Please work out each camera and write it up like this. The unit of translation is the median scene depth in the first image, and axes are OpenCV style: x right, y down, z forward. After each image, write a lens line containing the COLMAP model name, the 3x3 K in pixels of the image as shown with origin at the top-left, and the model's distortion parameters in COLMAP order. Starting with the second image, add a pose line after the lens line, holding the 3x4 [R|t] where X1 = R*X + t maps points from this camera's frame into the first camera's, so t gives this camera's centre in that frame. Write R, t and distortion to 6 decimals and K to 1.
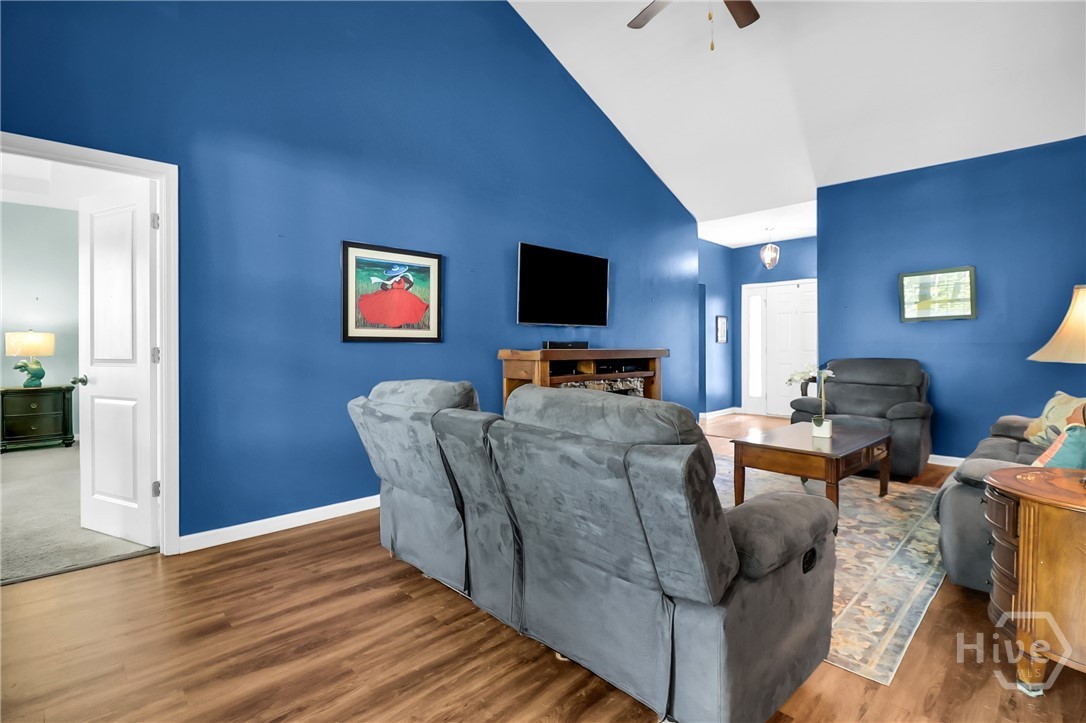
lens RADIAL K [[508.6, 0, 528.5], [0, 508.6, 351.0], [0, 0, 1]] dist [0.001048, -0.013772]
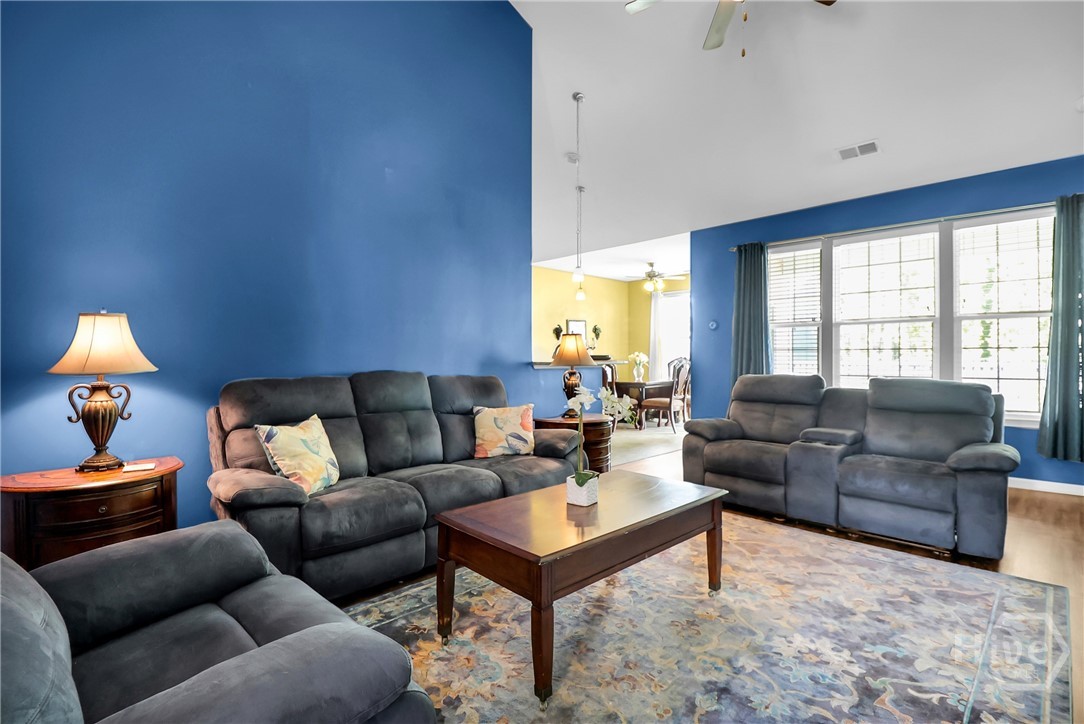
lens RADIAL K [[505.7, 0, 522.5], [0, 505.7, 358.3], [0, 0, 1]] dist [-0.023368, -0.000043]
pose [[-0.999909, 0.007018, 0.011560, 0.538937], [0.007206, 0.999842, 0.016273, -0.019854], [-0.011444, 0.016355, -0.999801, 1.359019]]
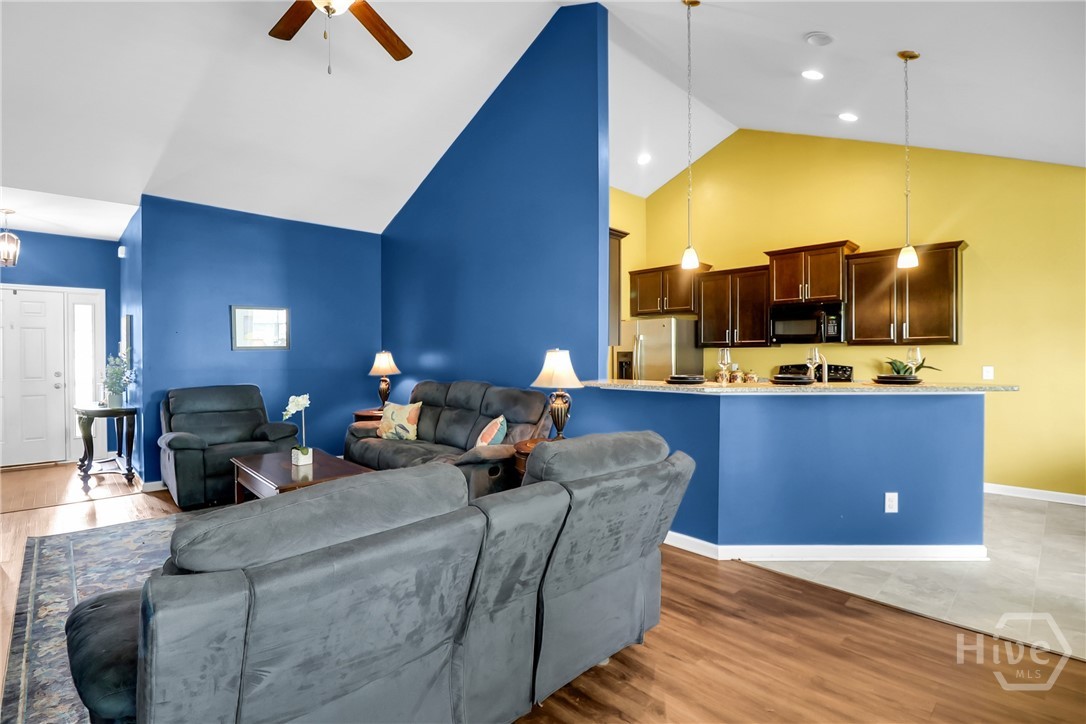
lens RADIAL K [[508.1, 0, 543.0], [0, 508.1, 362.0], [0, 0, 1]] dist [0.000277, -0.013960]
pose [[-0.013817, -0.008110, 0.999872, -0.406167], [0.011704, 0.999897, 0.008272, -0.039581], [-0.999836, 0.011817, -0.013721, 0.425923]]
